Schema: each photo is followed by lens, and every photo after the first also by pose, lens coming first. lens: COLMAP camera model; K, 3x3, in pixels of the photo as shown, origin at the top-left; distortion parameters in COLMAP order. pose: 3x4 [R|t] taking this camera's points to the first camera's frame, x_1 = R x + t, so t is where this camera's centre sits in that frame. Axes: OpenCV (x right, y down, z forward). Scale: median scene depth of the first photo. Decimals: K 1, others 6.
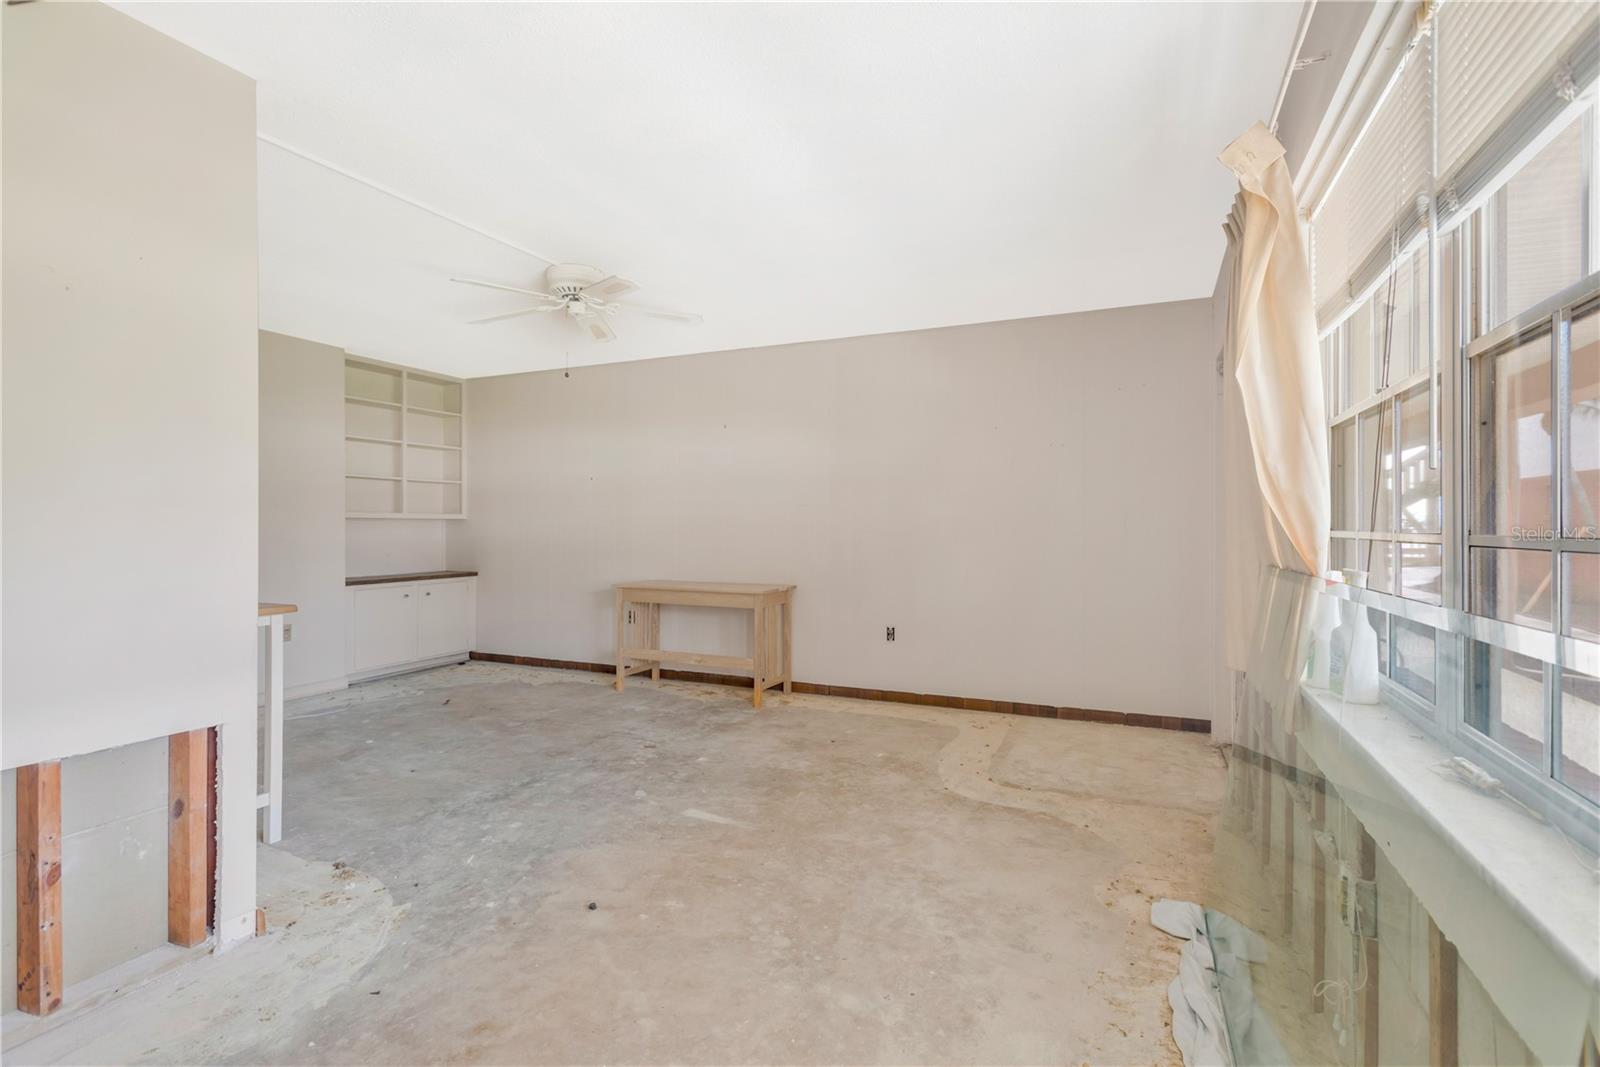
lens RADIAL K [[744.0, 0, 786.8], [0, 744.0, 532.9], [0, 0, 1]] dist [0.015537, -0.005339]
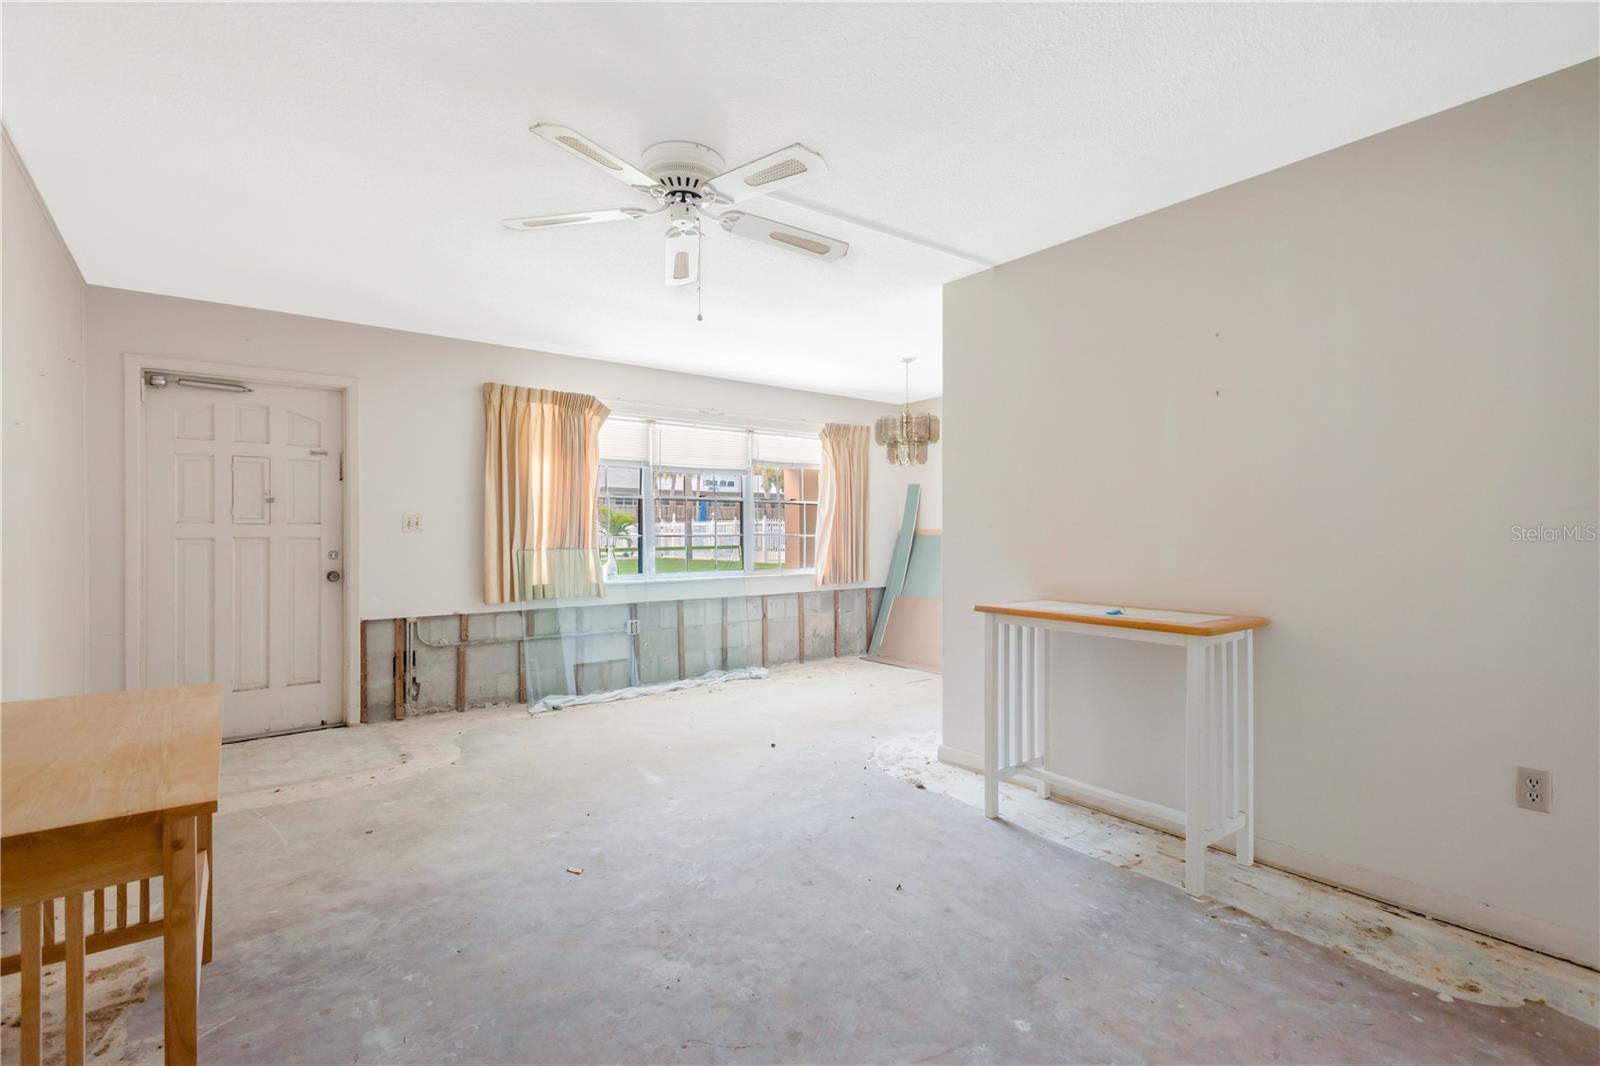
lens RADIAL K [[744.0, 0, 804.0], [0, 744.0, 530.5], [0, 0, 1]] dist [0.015537, -0.005339]
pose [[-0.893172, 0.002945, 0.449706, -0.710524], [0.006509, 0.999958, 0.006379, -0.017883], [-0.449669, 0.008625, -0.893154, 1.606181]]
